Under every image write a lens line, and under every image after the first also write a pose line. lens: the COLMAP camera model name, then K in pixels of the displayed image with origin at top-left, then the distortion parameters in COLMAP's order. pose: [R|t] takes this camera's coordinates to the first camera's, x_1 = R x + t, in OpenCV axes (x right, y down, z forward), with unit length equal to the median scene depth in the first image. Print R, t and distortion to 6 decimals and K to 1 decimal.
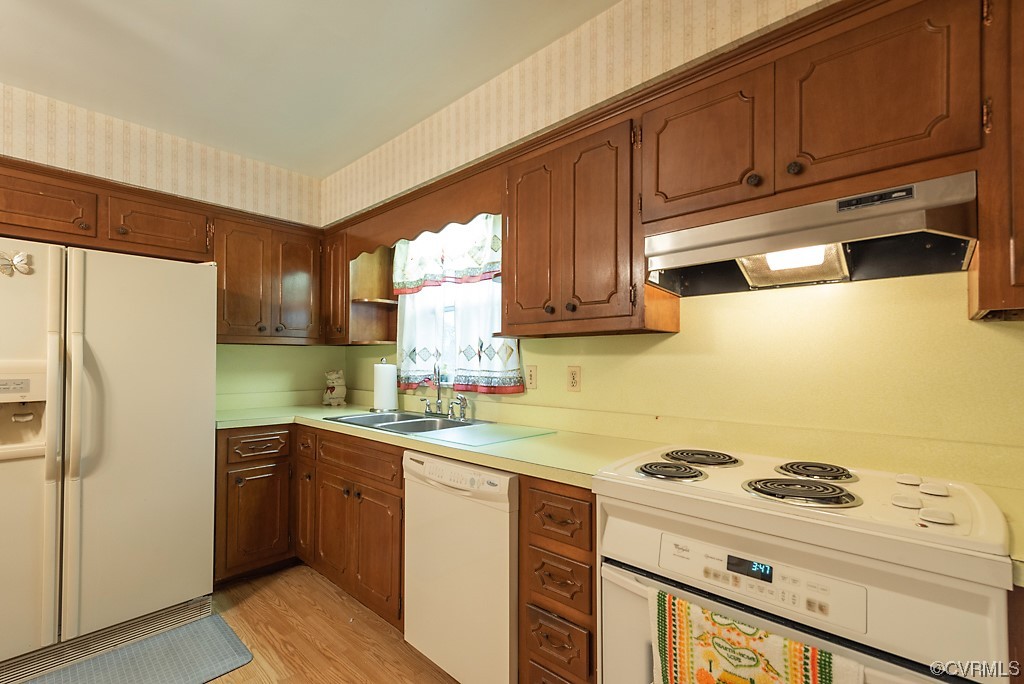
lens RADIAL K [[444.9, 0, 509.1], [0, 444.9, 355.4], [0, 0, 1]] dist [0.002782, -0.000088]
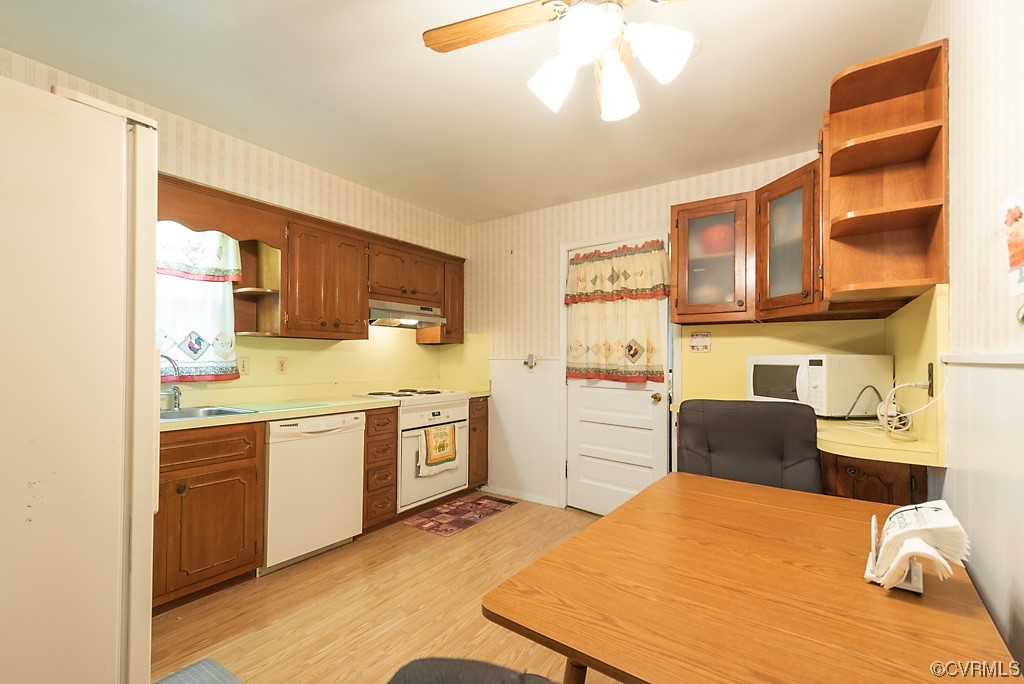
lens RADIAL K [[444.9, 0, 509.1], [0, 444.9, 355.4], [0, 0, 1]] dist [0.002782, -0.000088]
pose [[-0.137911, 0.003632, 0.990438, -1.800612], [-0.019592, 0.999788, -0.006394, 0.015056], [-0.990251, -0.020287, -0.137811, 0.551103]]
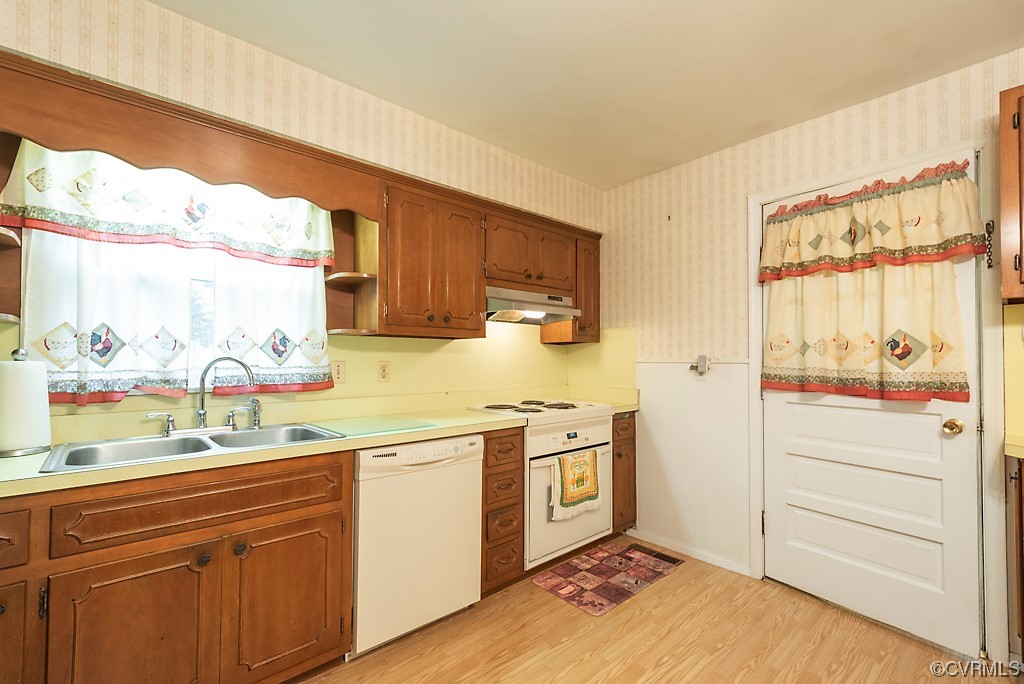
lens RADIAL K [[444.9, 0, 509.1], [0, 444.9, 355.4], [0, 0, 1]] dist [0.002782, -0.000088]
pose [[0.098764, 0.007092, 0.995086, -1.271221], [-0.015607, 0.999863, -0.005577, 0.012604], [-0.994988, -0.014979, 0.098861, 0.667026]]
